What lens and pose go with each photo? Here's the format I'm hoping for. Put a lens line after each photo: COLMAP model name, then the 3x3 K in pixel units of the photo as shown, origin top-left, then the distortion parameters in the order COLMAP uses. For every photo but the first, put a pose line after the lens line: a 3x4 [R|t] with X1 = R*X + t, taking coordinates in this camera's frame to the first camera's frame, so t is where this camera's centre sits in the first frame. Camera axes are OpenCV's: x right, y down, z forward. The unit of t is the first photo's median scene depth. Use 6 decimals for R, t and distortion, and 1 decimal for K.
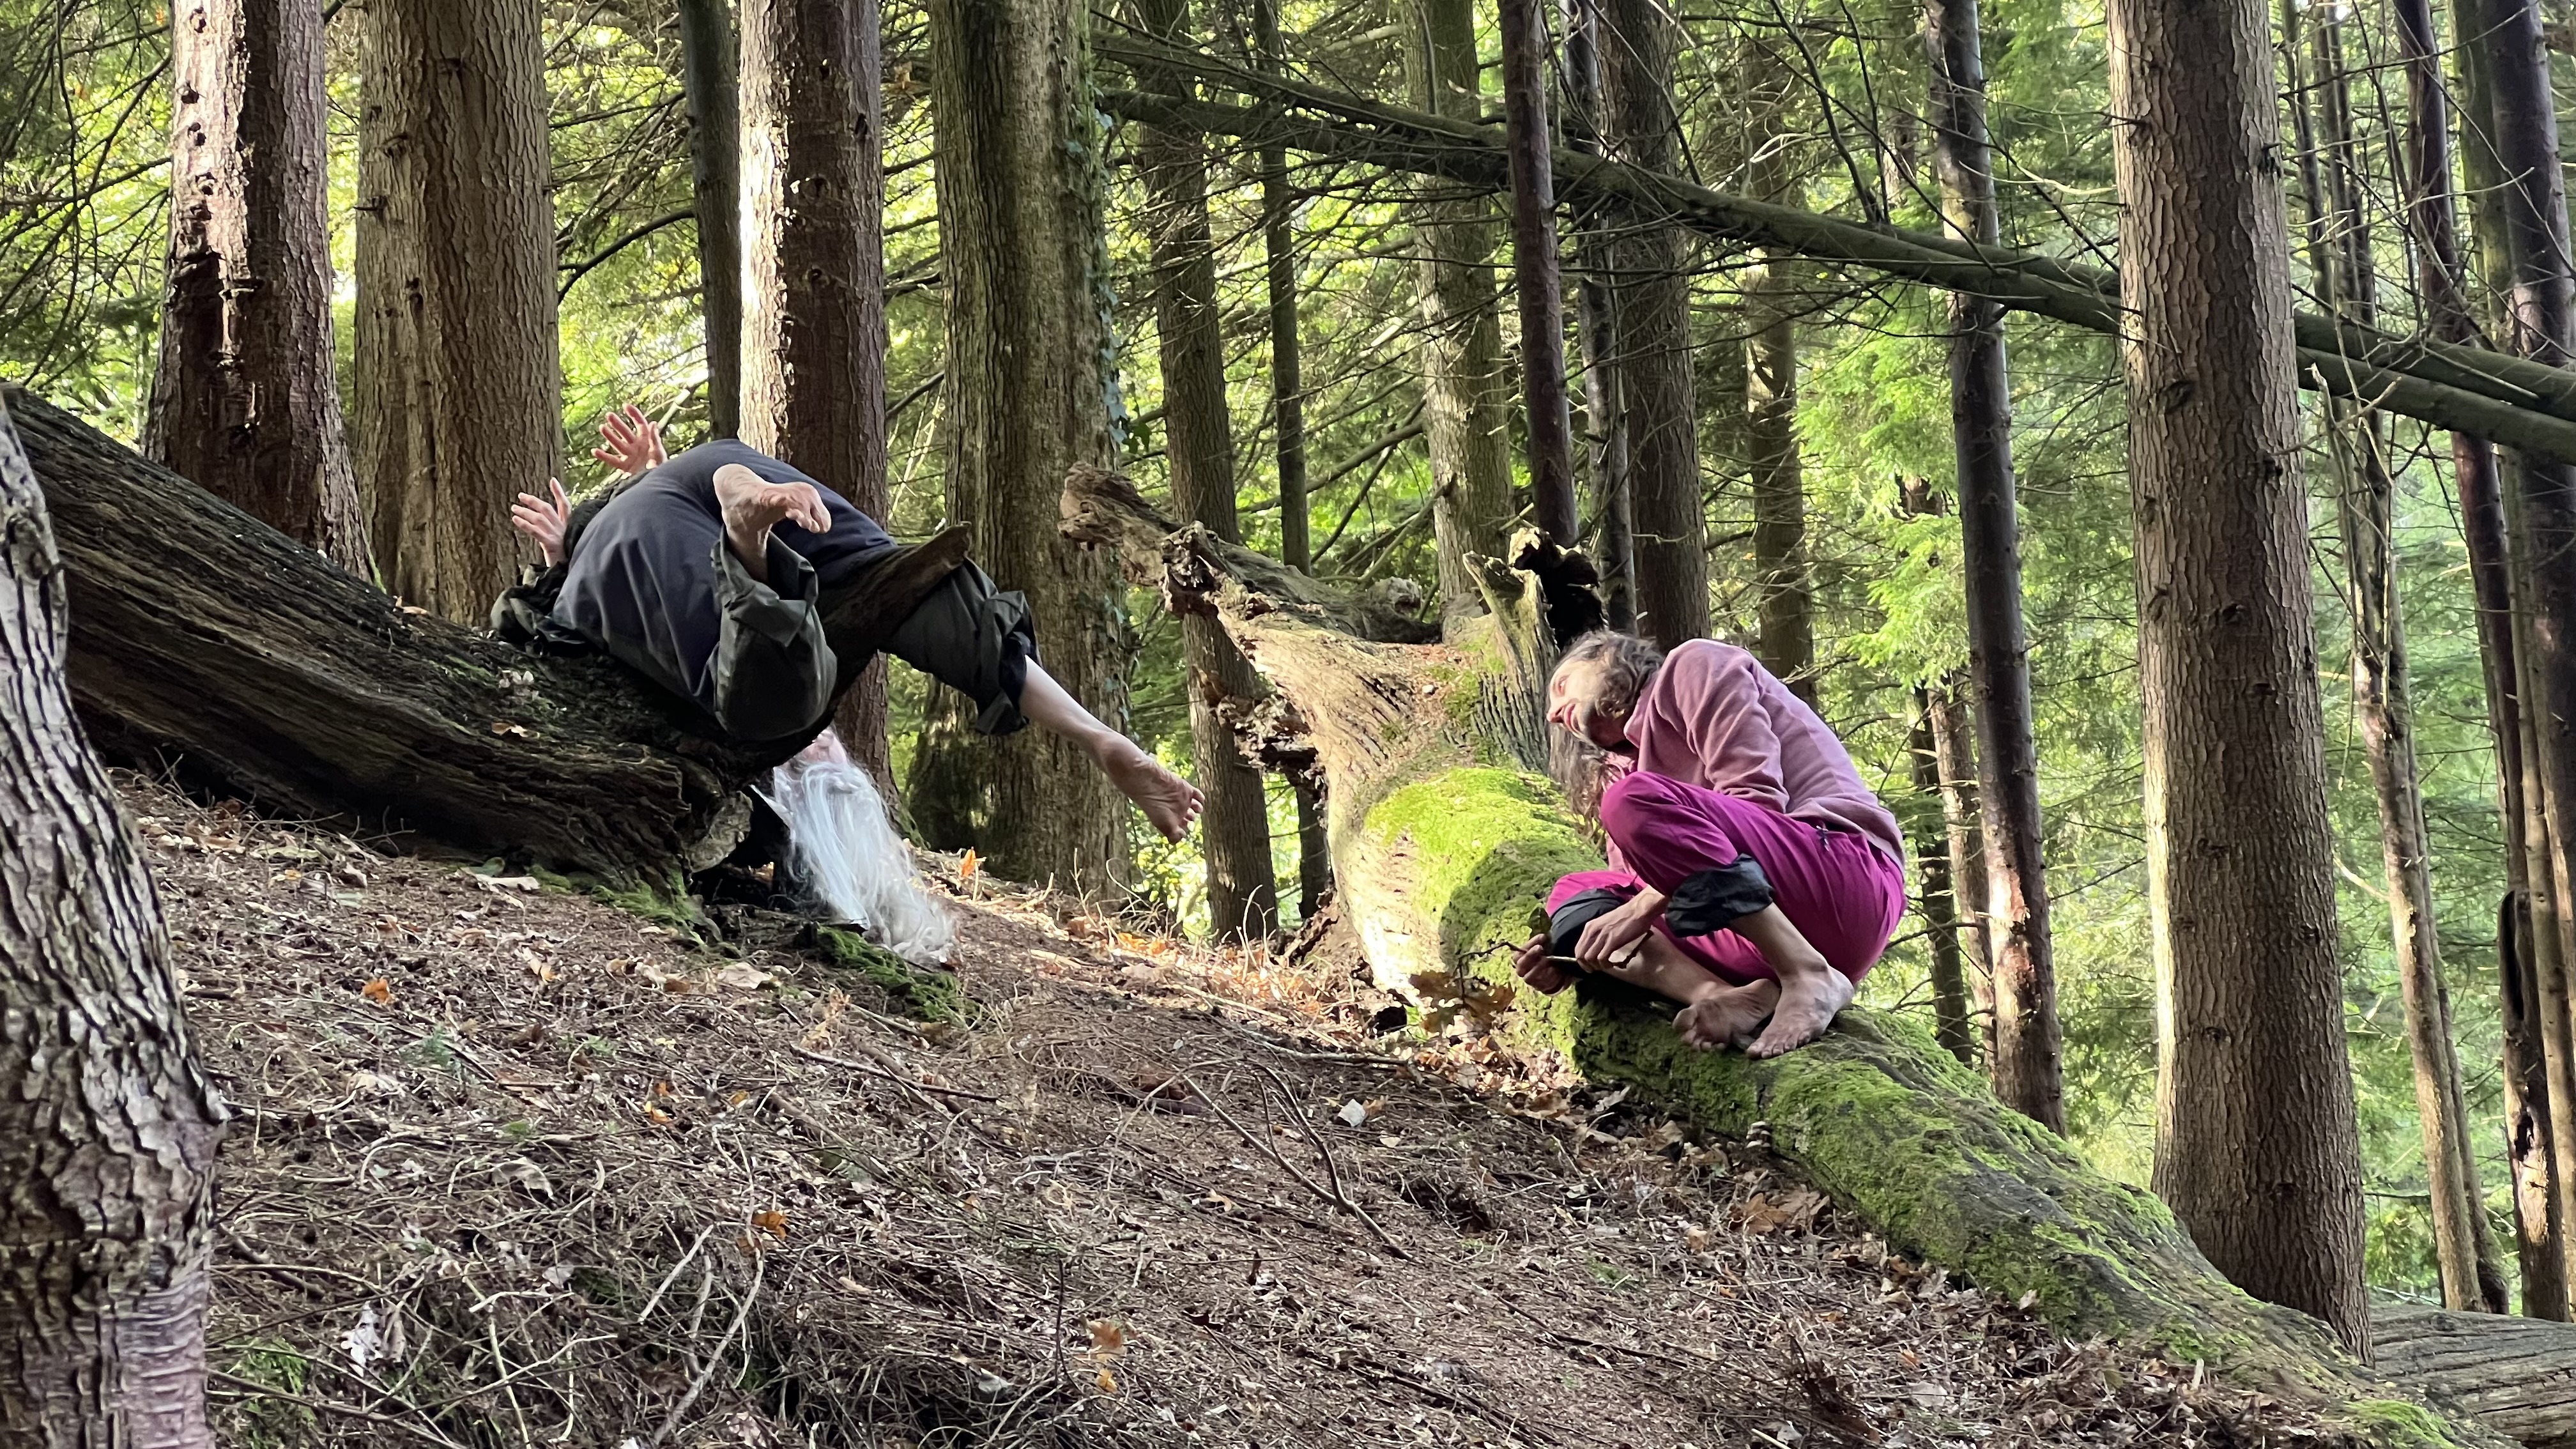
lens RADIAL K [[5849.1, 0, 1287.4], [0, 5849.1, 729.0], [0, 0, 1]] dist [0.105826, 0.000000]
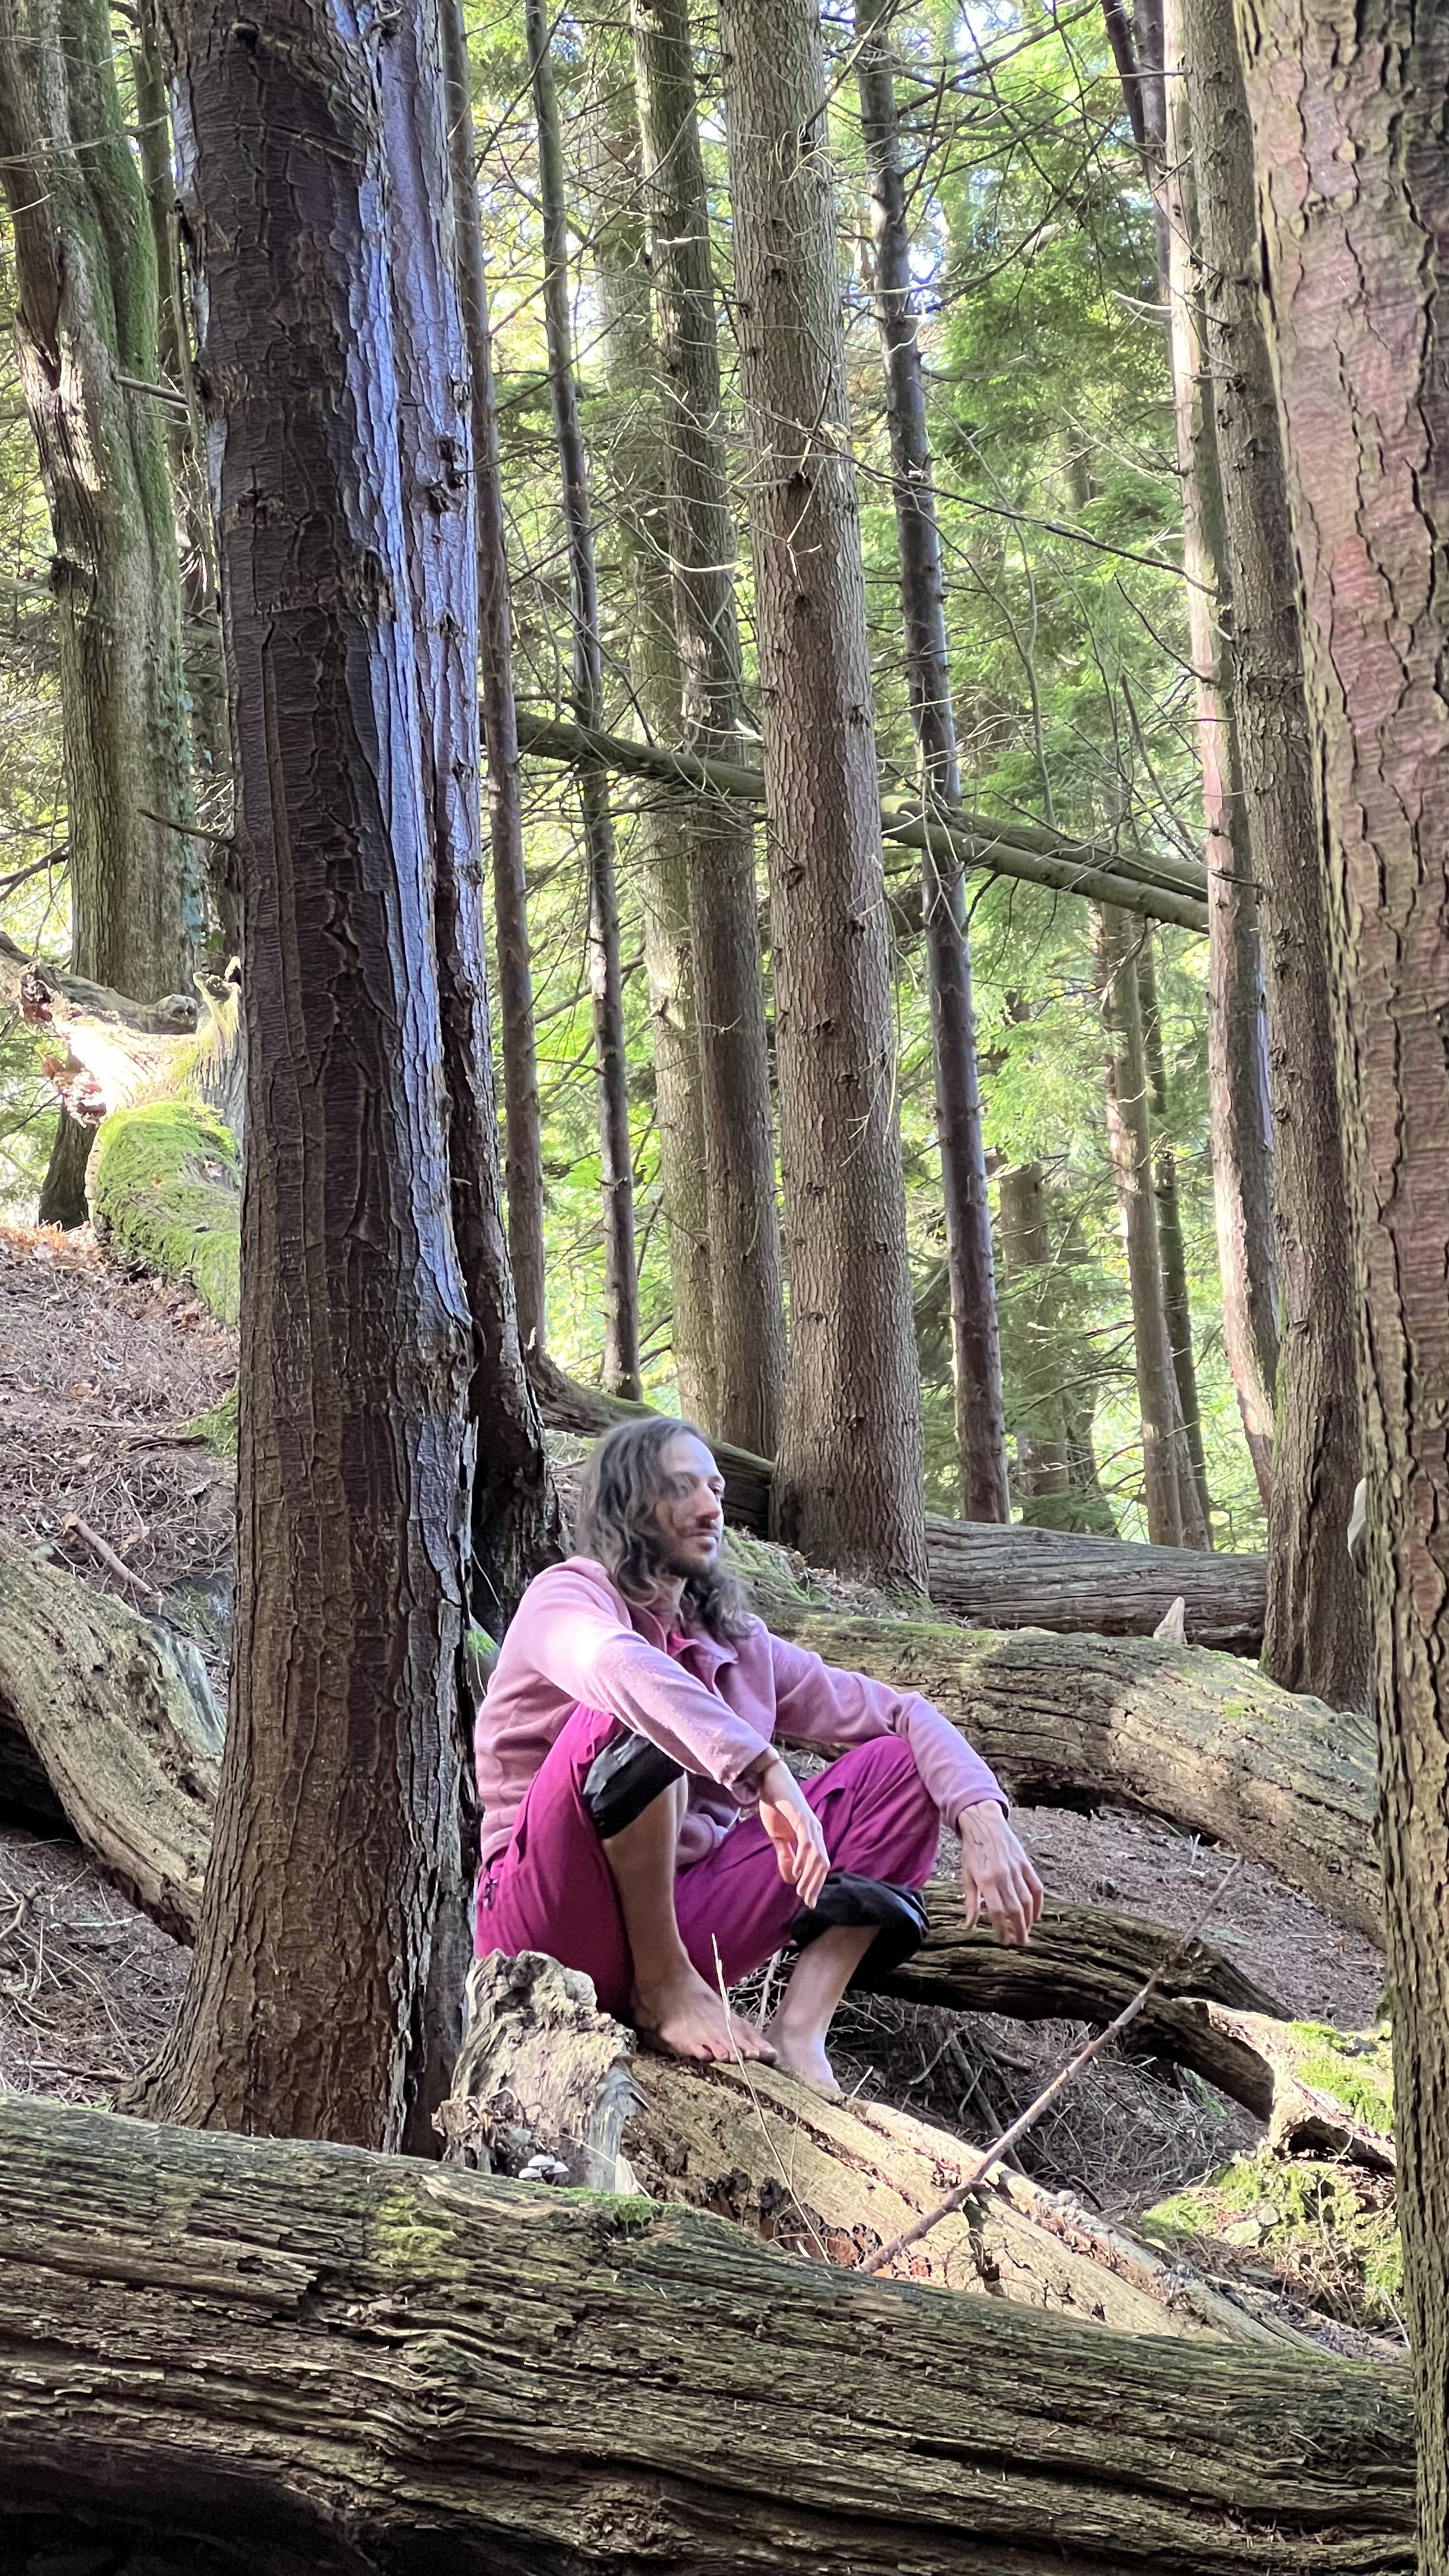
lens RADIAL K [[5849.1, 0, 725.0], [0, 5849.1, 1283.7], [0, 0, 1]] dist [0.105826, 0.000000]
pose [[0.999207, -0.011394, -0.038152, 0.188757], [0.011115, 0.999910, -0.007536, 0.053841], [0.038234, 0.007106, 0.999244, -0.442423]]
